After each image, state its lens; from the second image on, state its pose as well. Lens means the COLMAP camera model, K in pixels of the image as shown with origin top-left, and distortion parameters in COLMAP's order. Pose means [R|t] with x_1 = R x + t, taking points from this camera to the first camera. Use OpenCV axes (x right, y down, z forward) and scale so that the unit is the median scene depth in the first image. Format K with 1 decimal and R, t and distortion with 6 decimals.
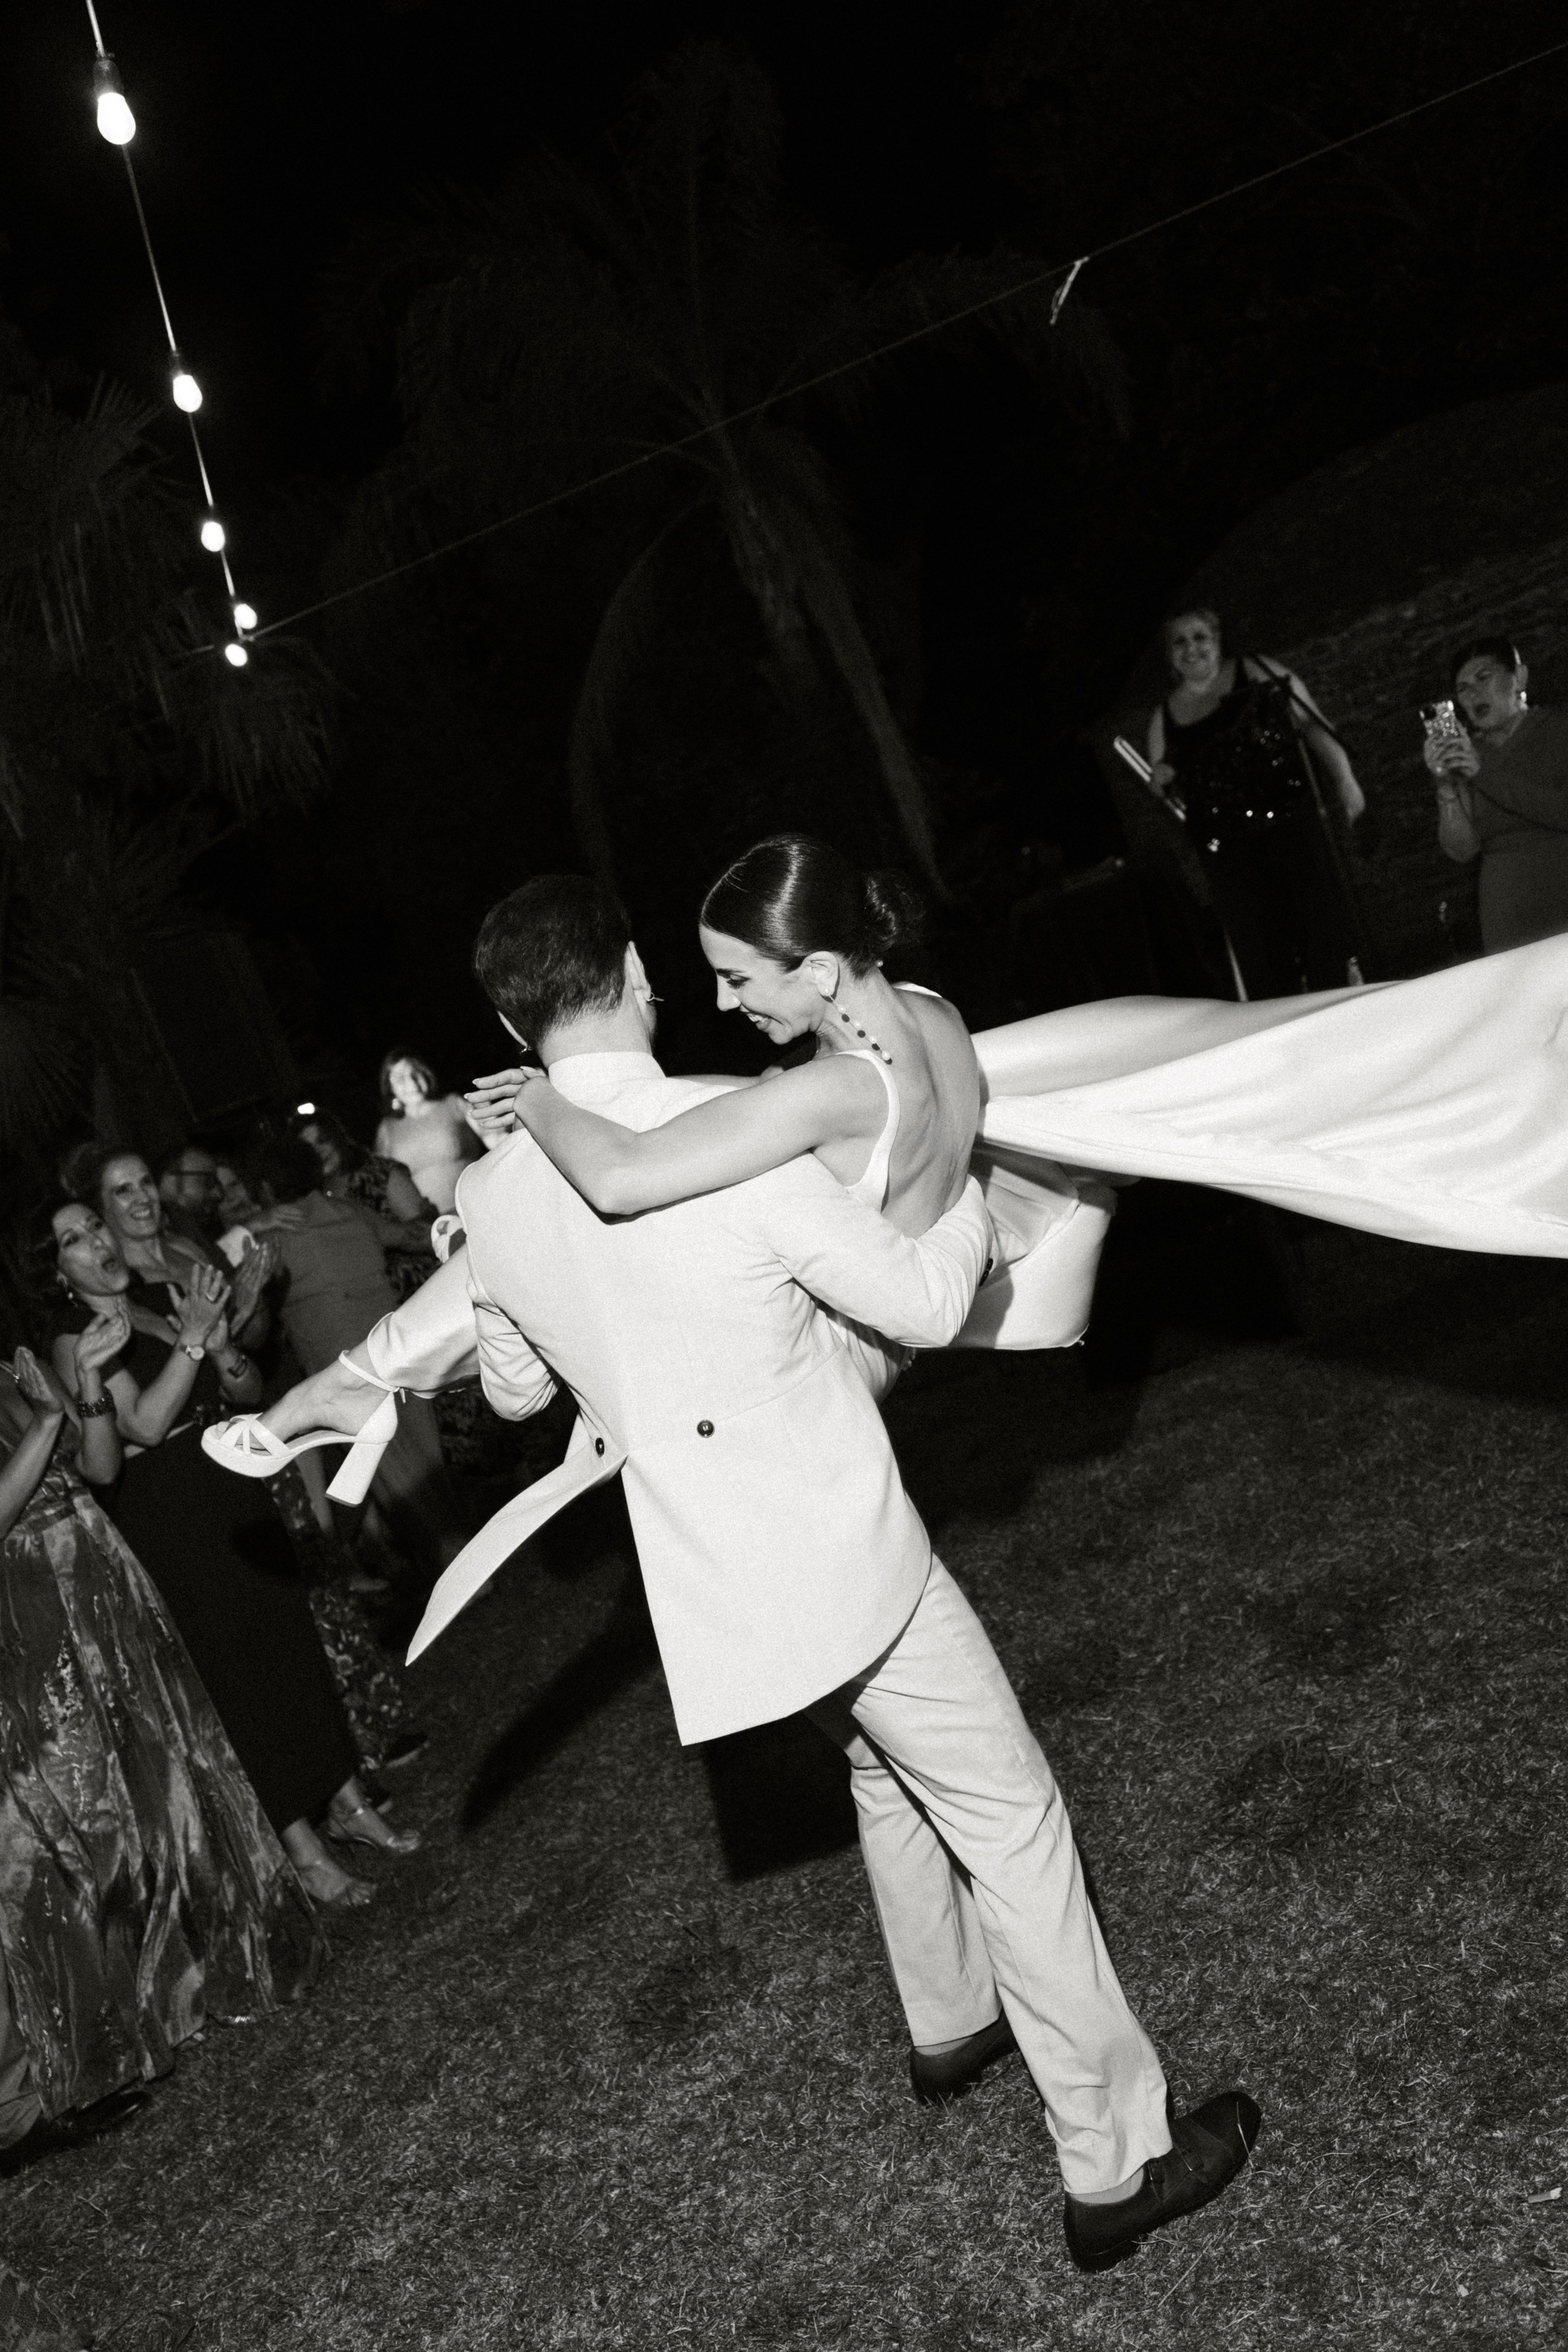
lens RADIAL K [[1814.0, 0, 815.5], [0, 1814.0, 1173.9], [0, 0, 1]] dist [0.029011, -0.054063]
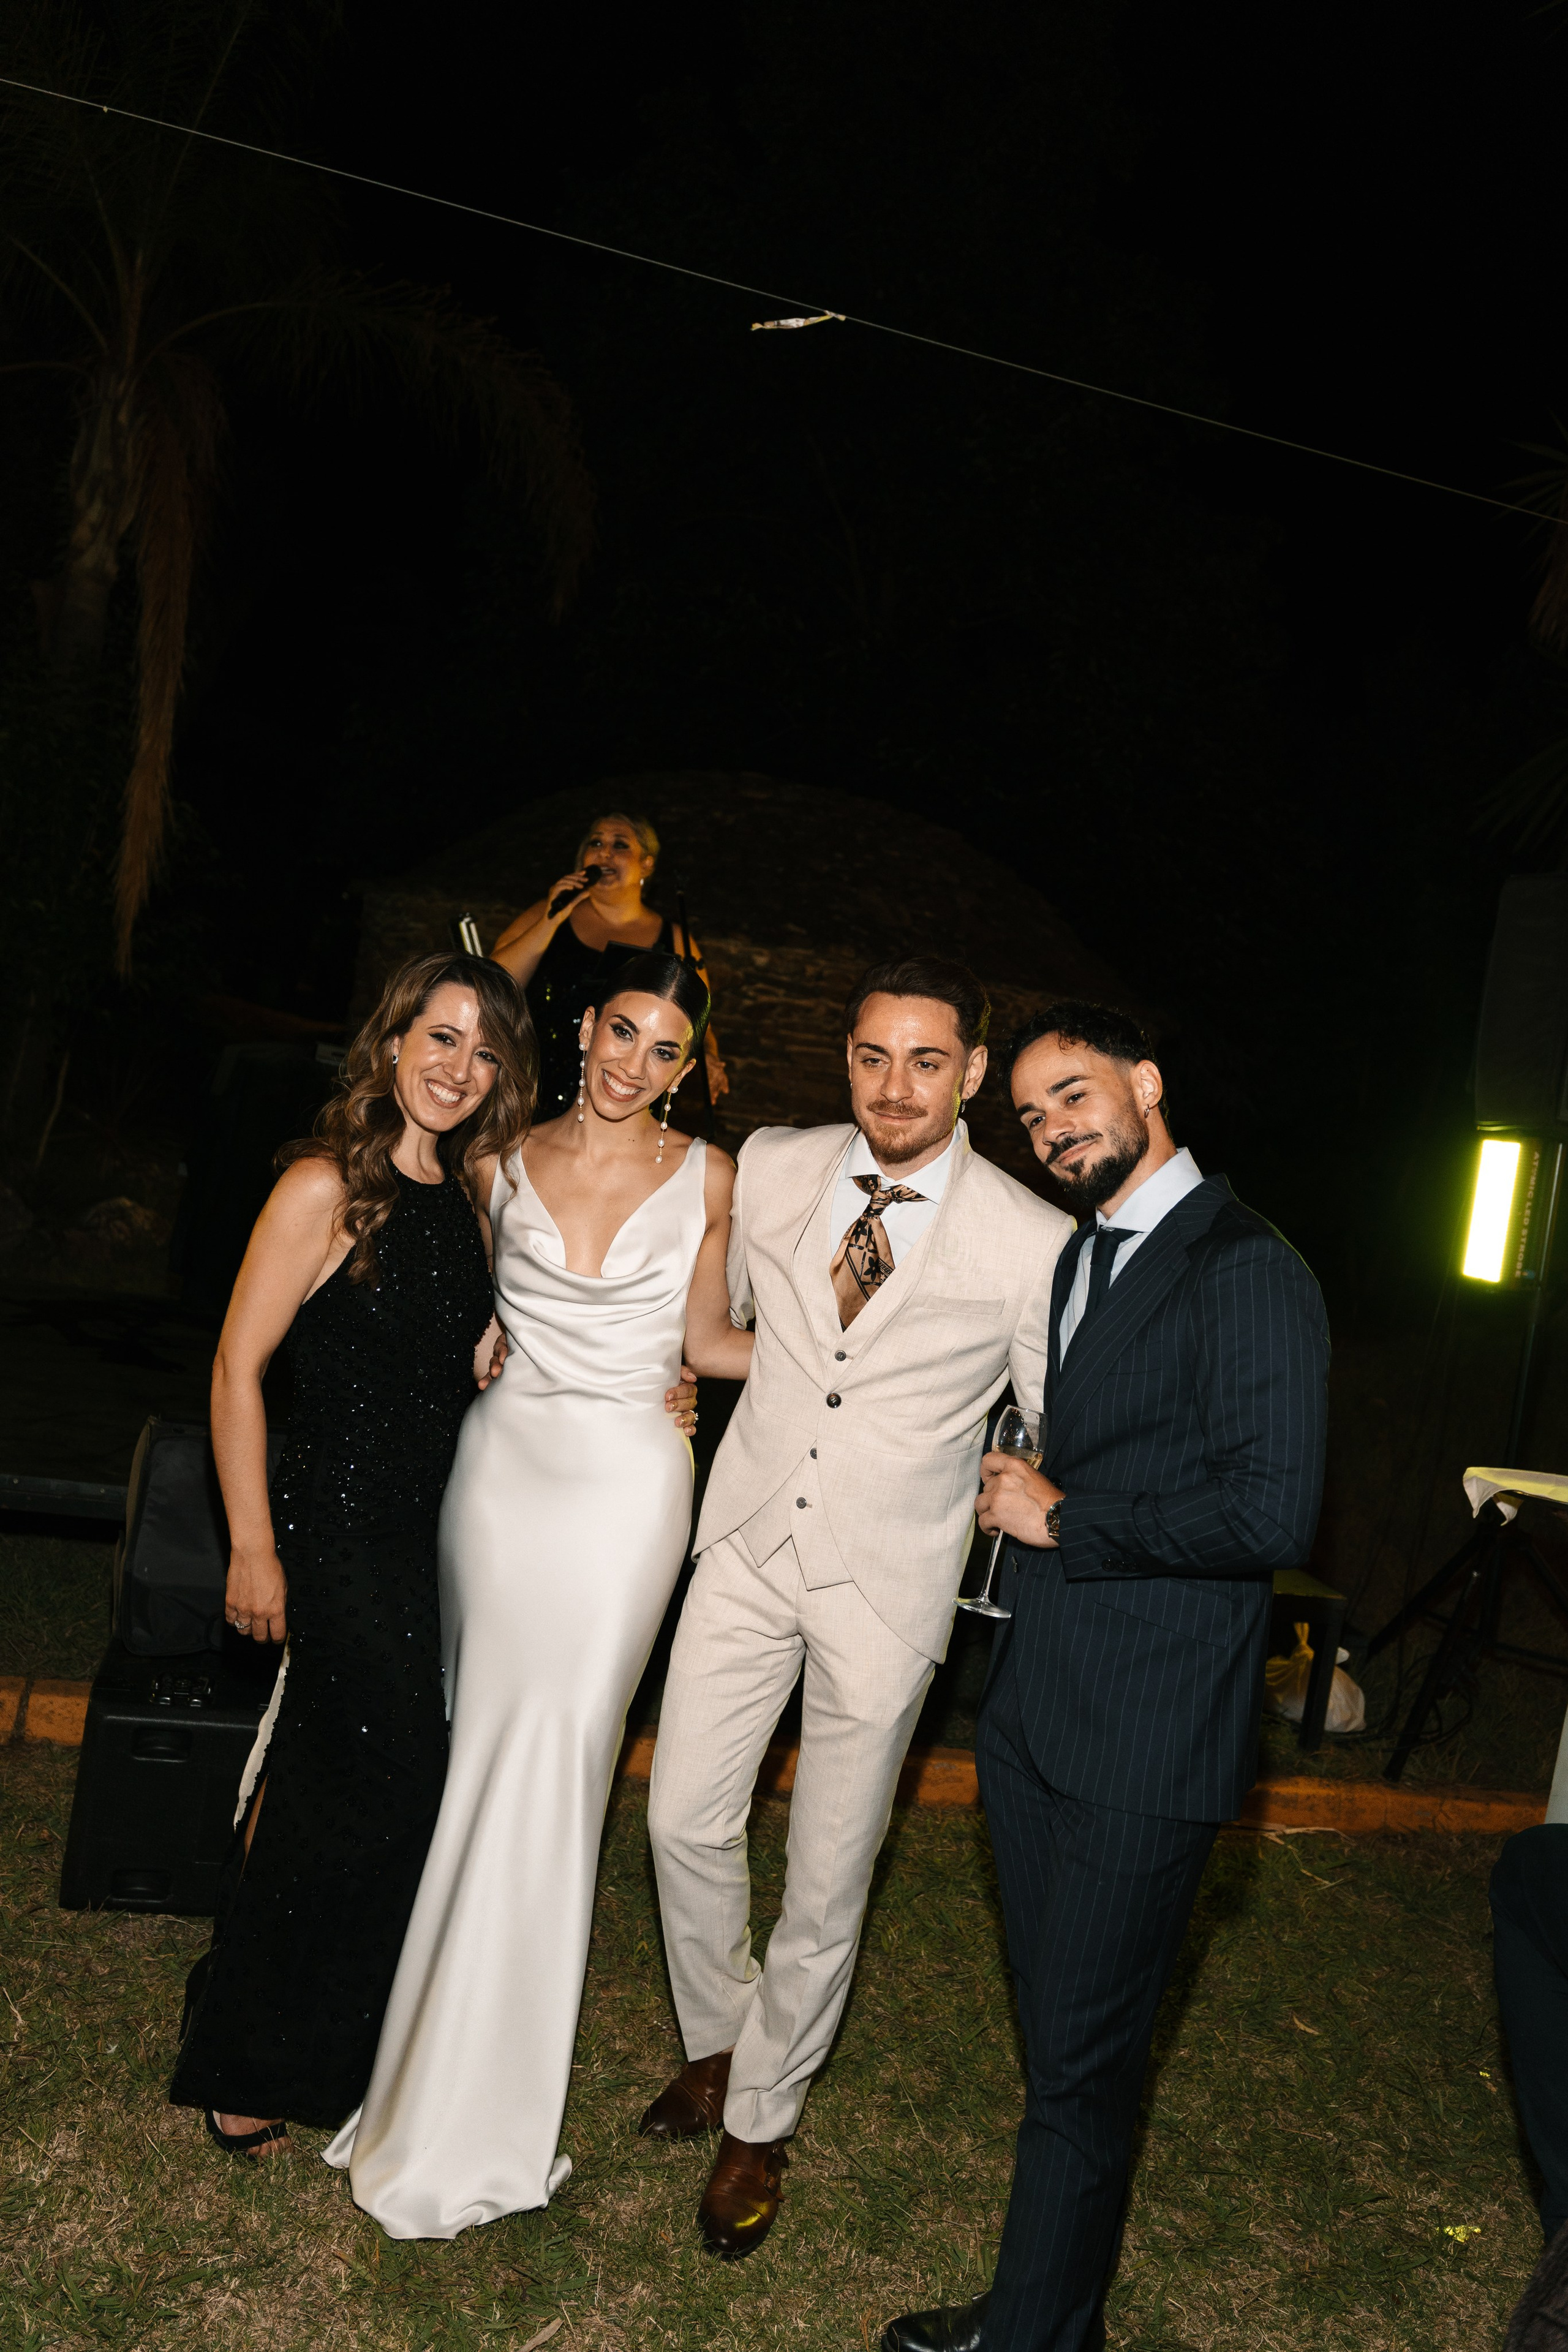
lens RADIAL K [[1814.0, 0, 783.7], [0, 1814.0, 1191.6], [0, 0, 1]] dist [0.029011, -0.054063]
pose [[0.775692, 0.449590, 0.442911, -0.039385], [-0.402693, 0.892956, -0.201166, -0.080839], [-0.485942, -0.022314, 0.873706, 0.586687]]
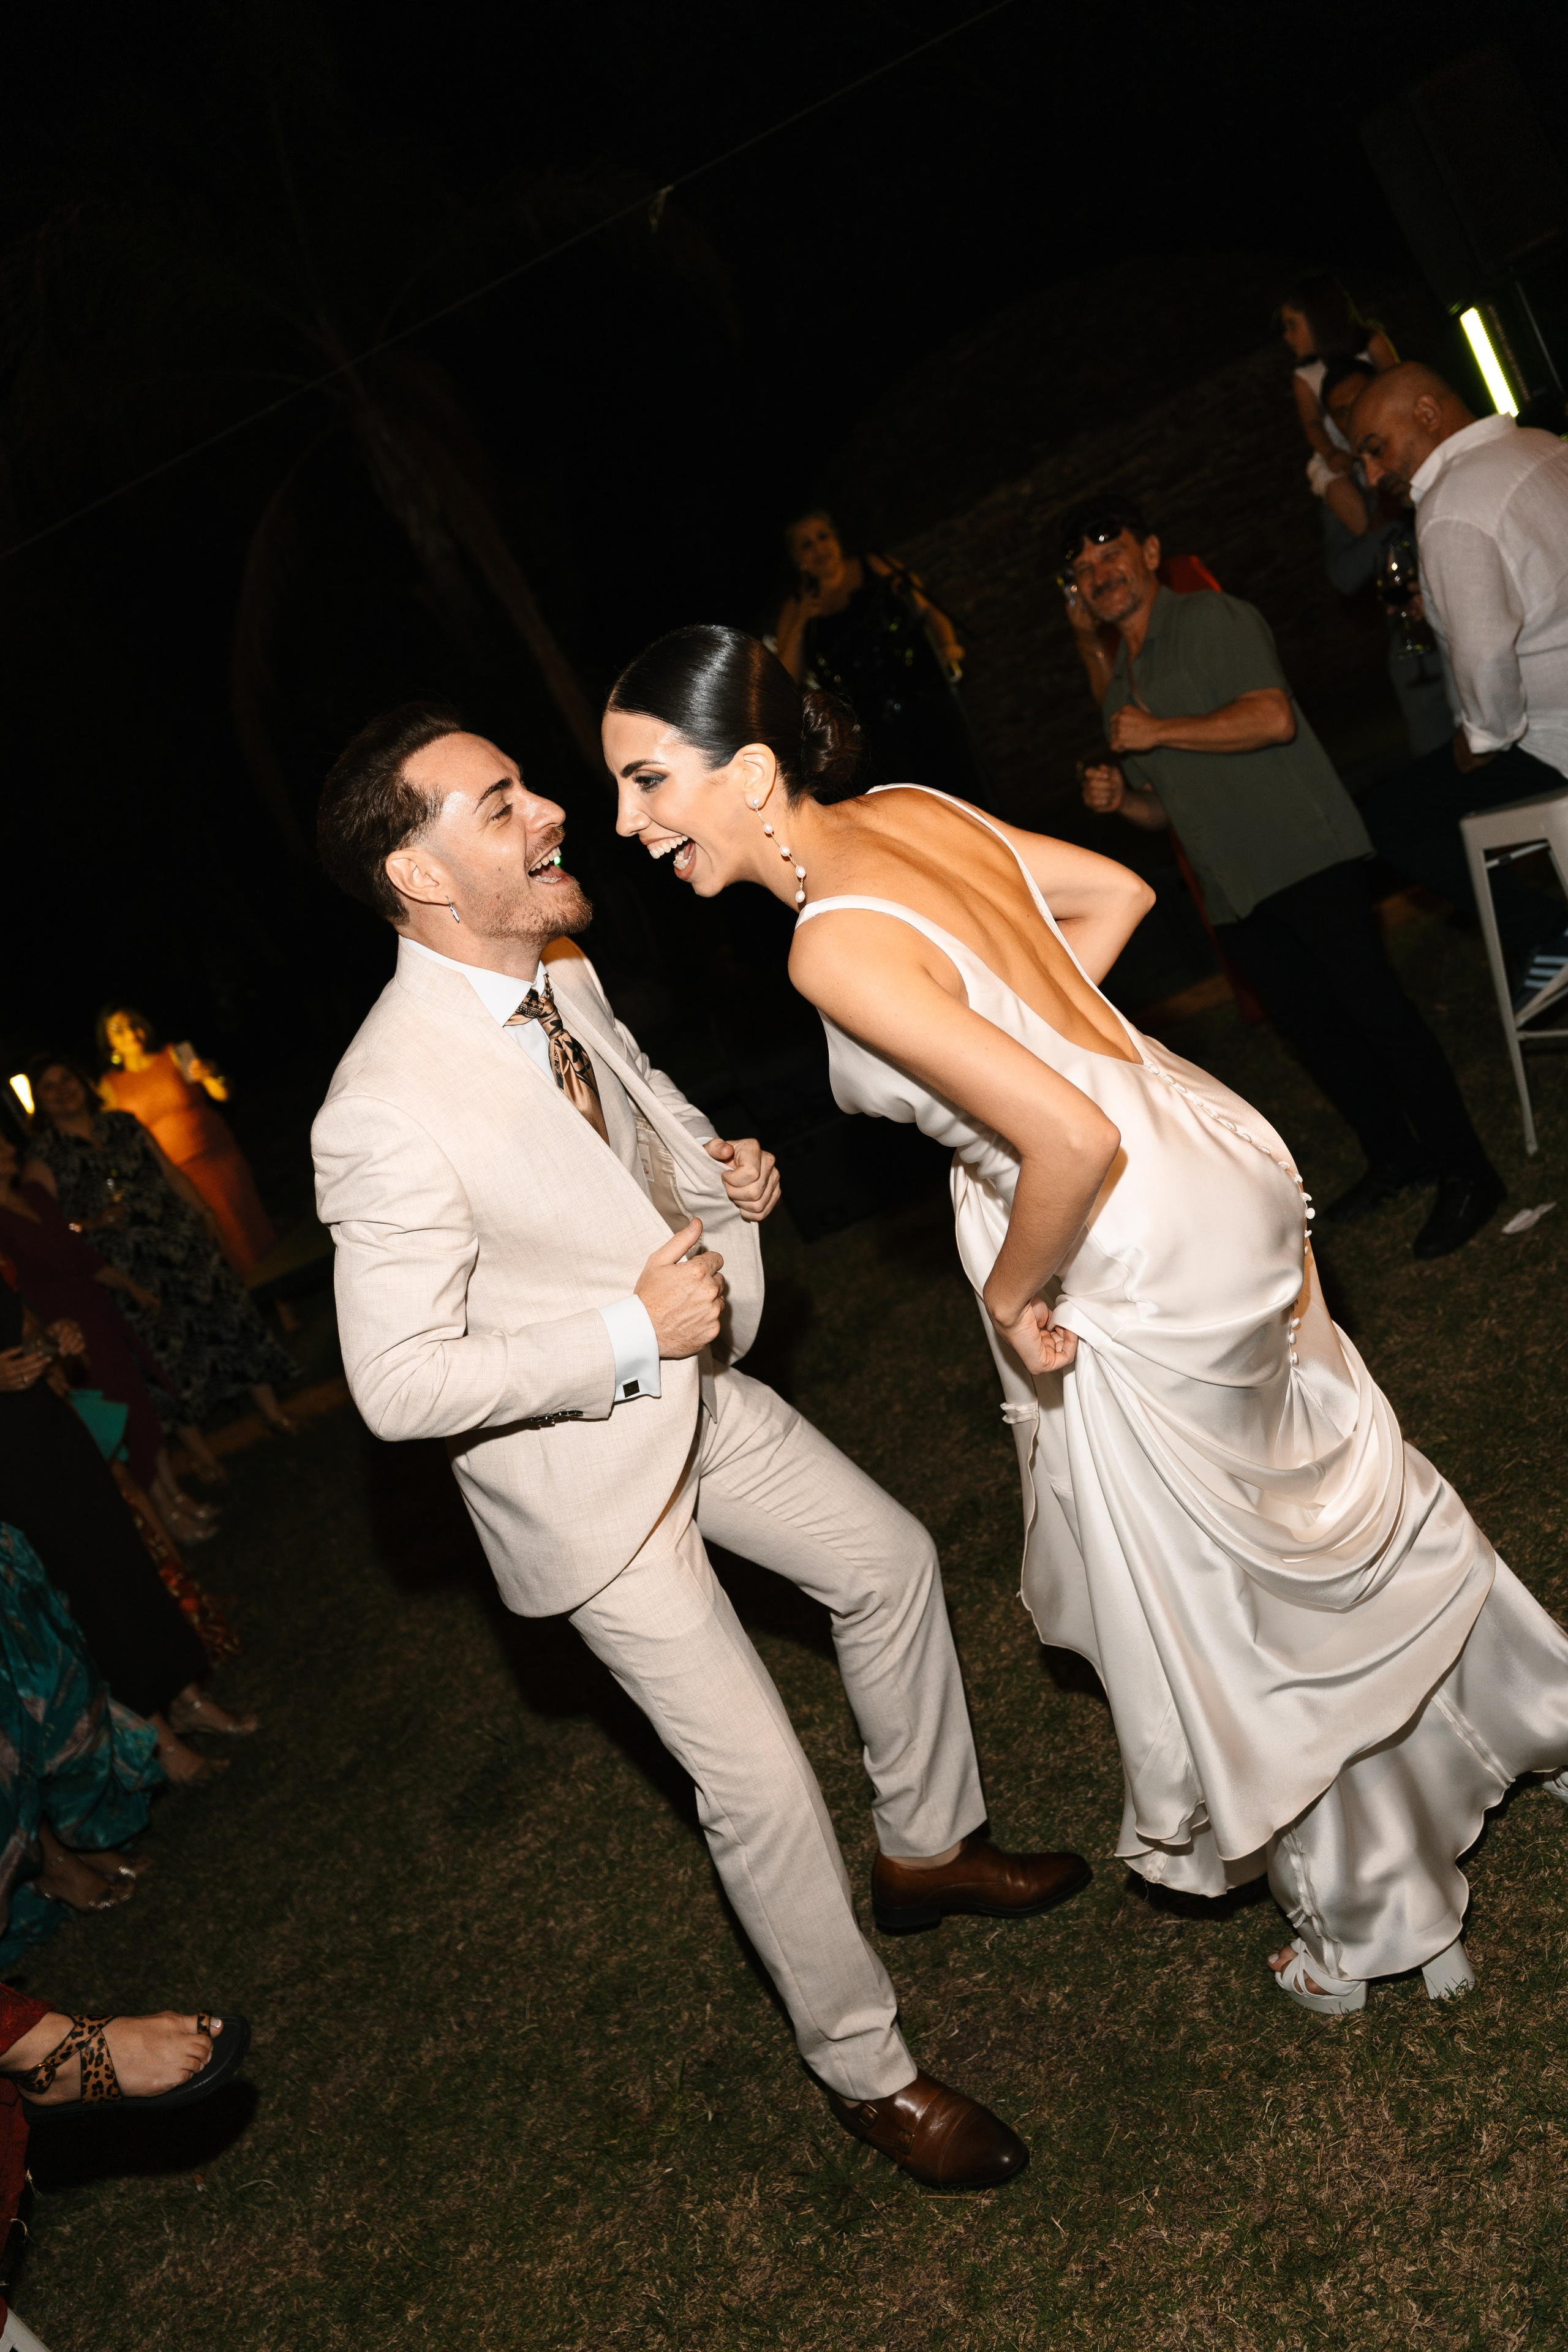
lens RADIAL K [[1814.0, 0, 808.5], [0, 1814.0, 1186.4], [0, 0, 1]] dist [0.029011, -0.054063]
pose [[0.981922, -0.131919, 0.135744, 0.012450], [0.123871, 0.990091, 0.066152, 0.021367], [-0.143125, -0.048141, 0.988533, -0.139254]]
